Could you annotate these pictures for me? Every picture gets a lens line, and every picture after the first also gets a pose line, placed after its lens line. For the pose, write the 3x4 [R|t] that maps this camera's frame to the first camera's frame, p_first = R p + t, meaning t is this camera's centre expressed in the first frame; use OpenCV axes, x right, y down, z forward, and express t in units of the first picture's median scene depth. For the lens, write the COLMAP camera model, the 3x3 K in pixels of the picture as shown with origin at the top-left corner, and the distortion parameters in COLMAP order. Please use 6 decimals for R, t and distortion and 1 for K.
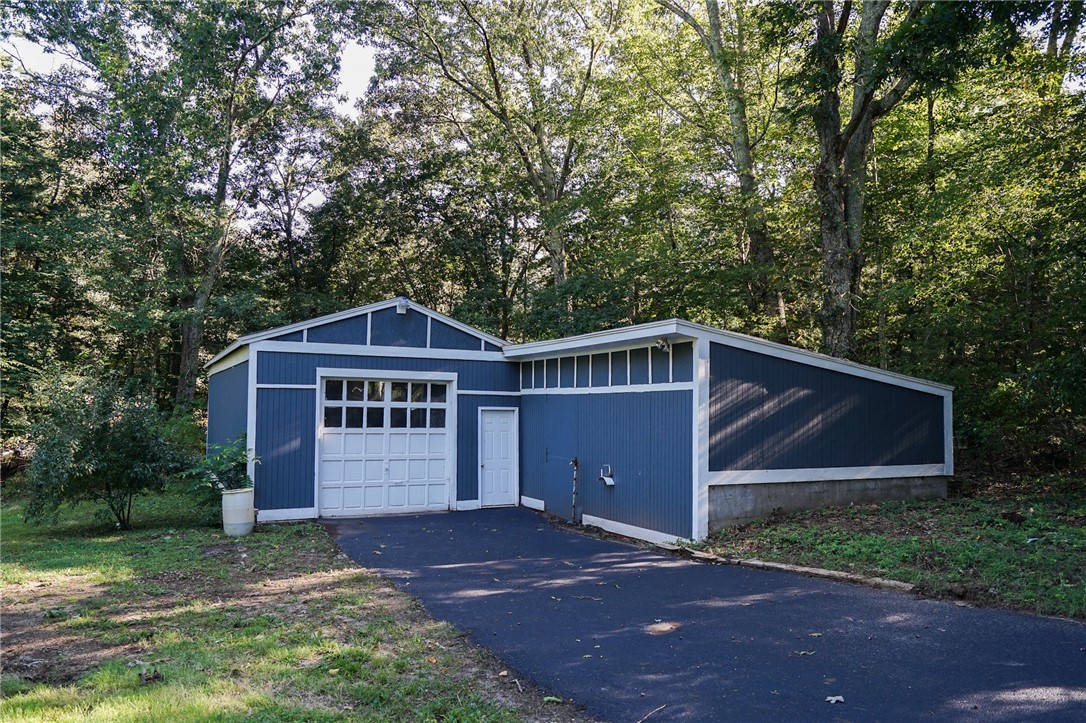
lens RADIAL K [[924.3, 0, 543.0], [0, 924.3, 361.5], [0, 0, 1]] dist [0.016679, 0.016690]
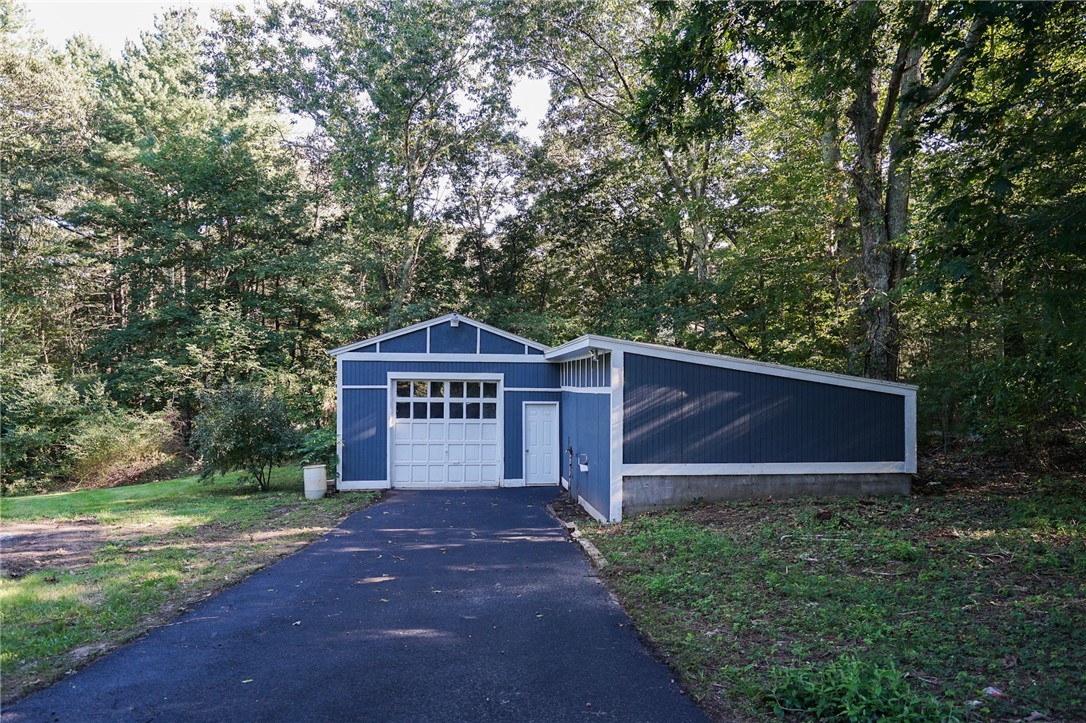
lens RADIAL K [[924.3, 0, 543.0], [0, 924.3, 361.5], [0, 0, 1]] dist [0.016679, 0.016690]
pose [[0.915434, -0.012932, -0.402259, 0.464337], [0.026790, 0.999225, 0.028843, -0.038786], [0.401575, -0.037181, 0.915071, -0.086840]]
